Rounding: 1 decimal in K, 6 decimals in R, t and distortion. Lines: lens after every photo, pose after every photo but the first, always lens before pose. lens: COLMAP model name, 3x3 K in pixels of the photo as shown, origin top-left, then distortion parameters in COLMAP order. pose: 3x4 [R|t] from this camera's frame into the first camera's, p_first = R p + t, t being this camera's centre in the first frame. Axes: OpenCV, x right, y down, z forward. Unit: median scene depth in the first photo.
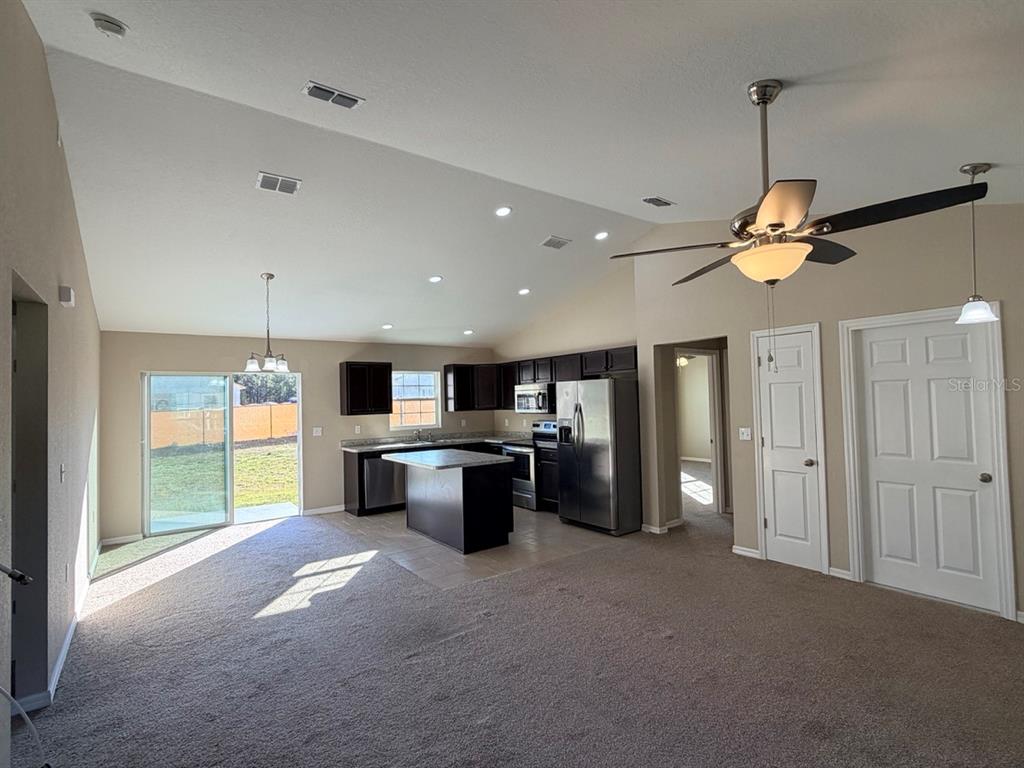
lens RADIAL K [[501.8, 0, 509.6], [0, 501.8, 384.4], [0, 0, 1]] dist [0.000714, -0.000544]
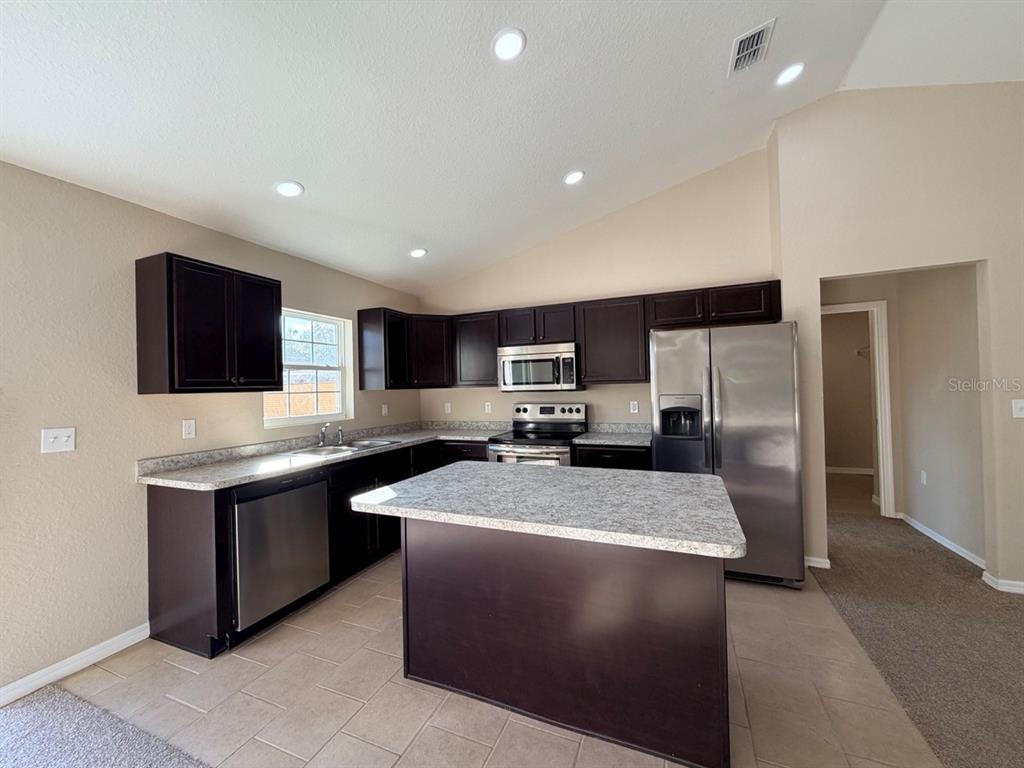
lens RADIAL K [[408.3, 0, 507.7], [0, 408.3, 383.2], [0, 0, 1]] dist [0.000152, -0.000011]
pose [[0.858388, 0.010999, 0.512884, -0.306015], [-0.013769, 0.999904, 0.001600, 0.058236], [-0.512817, -0.008435, 0.858457, 0.702199]]
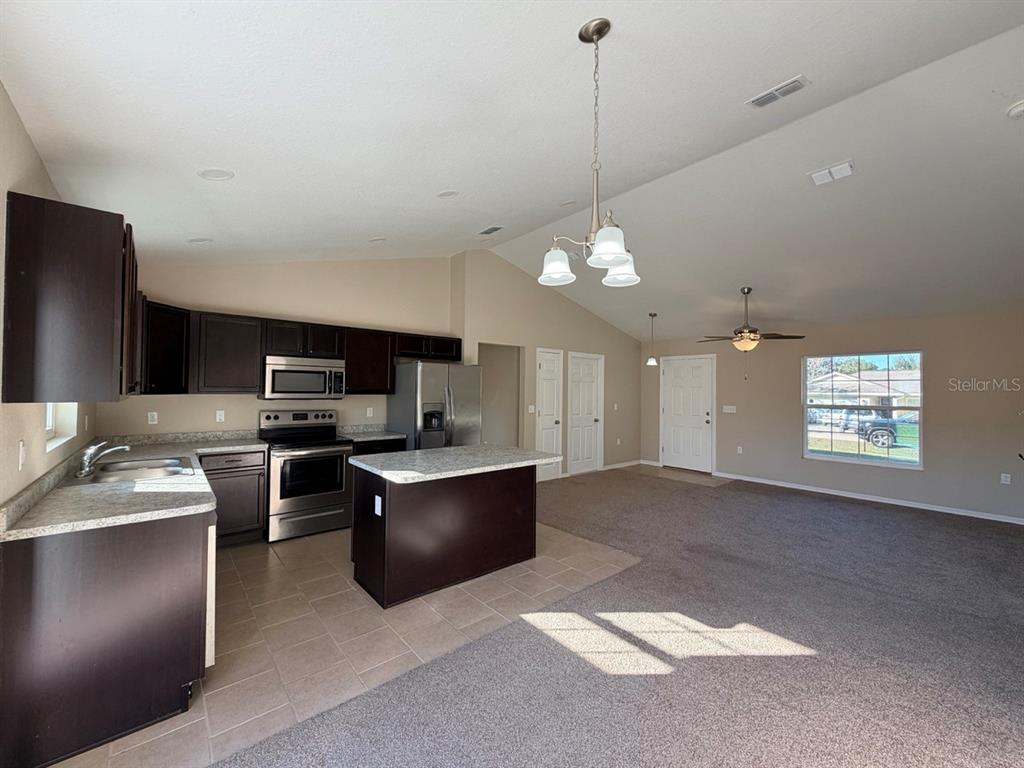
lens RADIAL K [[408.3, 0, 507.7], [0, 408.3, 383.2], [0, 0, 1]] dist [0.000152, -0.000011]
pose [[-0.069642, 0.043118, 0.996640, -0.666920], [-0.040206, 0.998132, -0.045992, 0.061674], [-0.996762, -0.043274, -0.067778, 0.924988]]
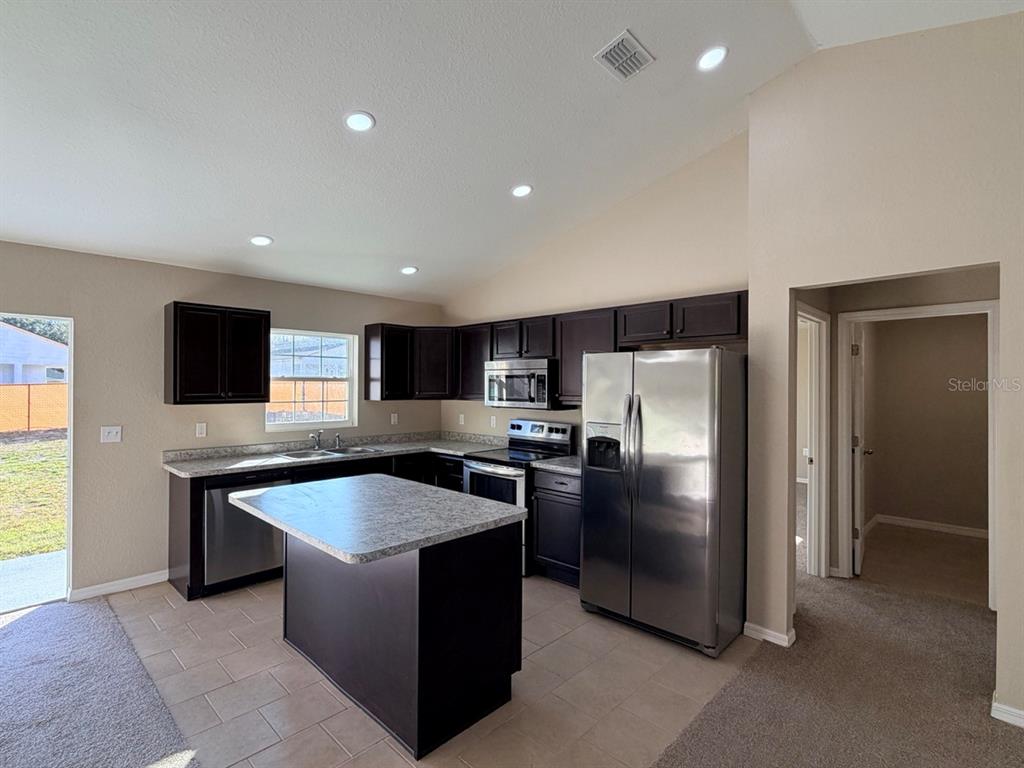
lens RADIAL K [[501.8, 0, 509.6], [0, 501.8, 384.4], [0, 0, 1]] dist [0.000714, -0.000544]
pose [[0.984937, 0.030498, 0.170203, -0.080329], [-0.035034, 0.999105, 0.023715, 0.018641], [-0.169327, -0.029321, 0.985124, 0.496796]]
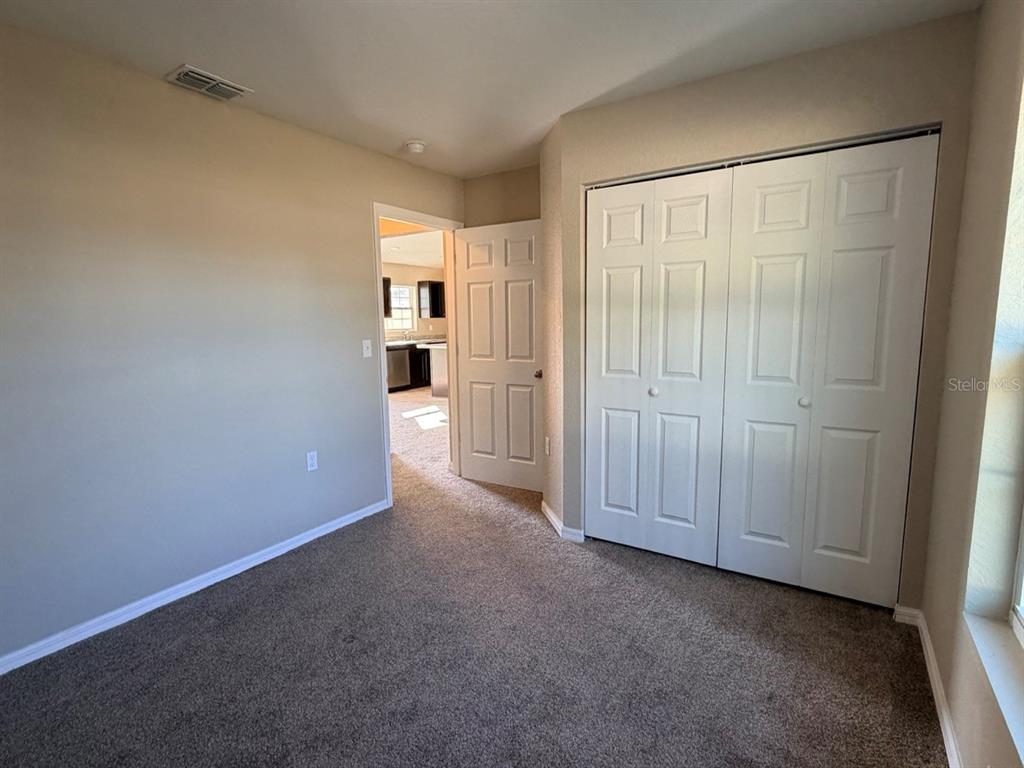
lens RADIAL K [[501.8, 0, 509.6], [0, 501.8, 384.4], [0, 0, 1]] dist [0.000714, -0.000544]
pose [[0.937765, -0.034850, 0.345517, -0.495425], [-0.019150, 0.988248, 0.151654, 0.029895], [-0.346742, -0.148832, 0.926077, -0.399605]]
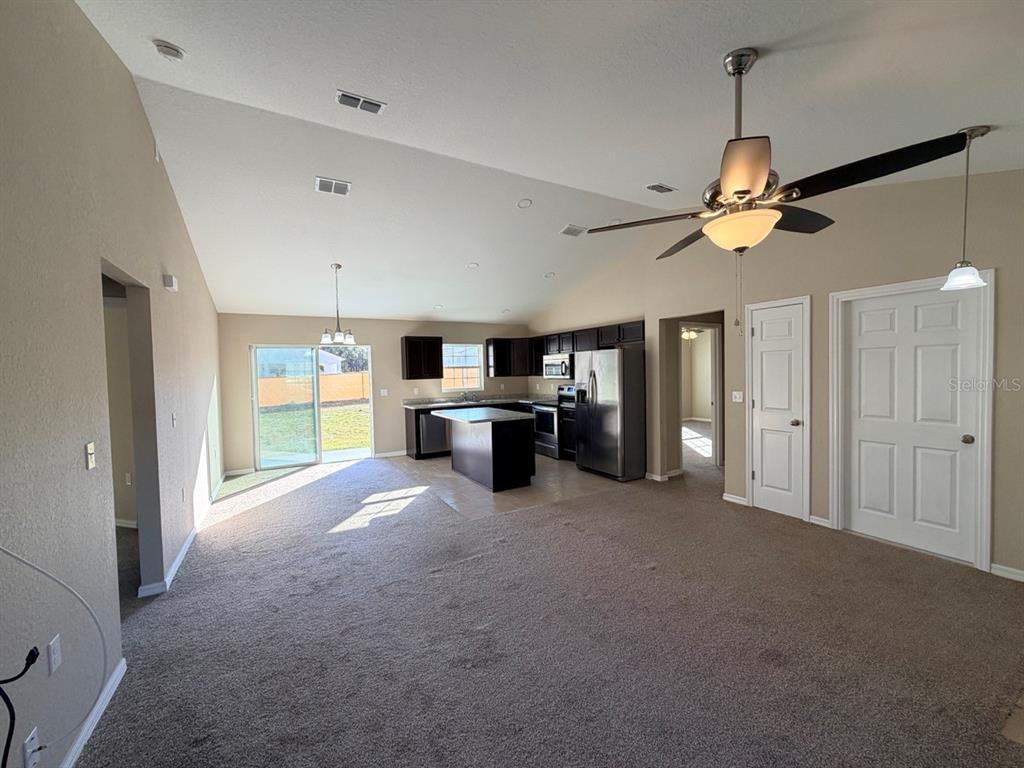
lens RADIAL K [[408.3, 0, 507.7], [0, 408.3, 383.2], [0, 0, 1]] dist [0.000152, -0.000011]
pose [[0.993681, 0.006290, -0.112067, 0.045709], [0.000874, 0.997965, 0.063757, 0.007176], [0.112240, -0.063452, 0.991653, 0.025745]]
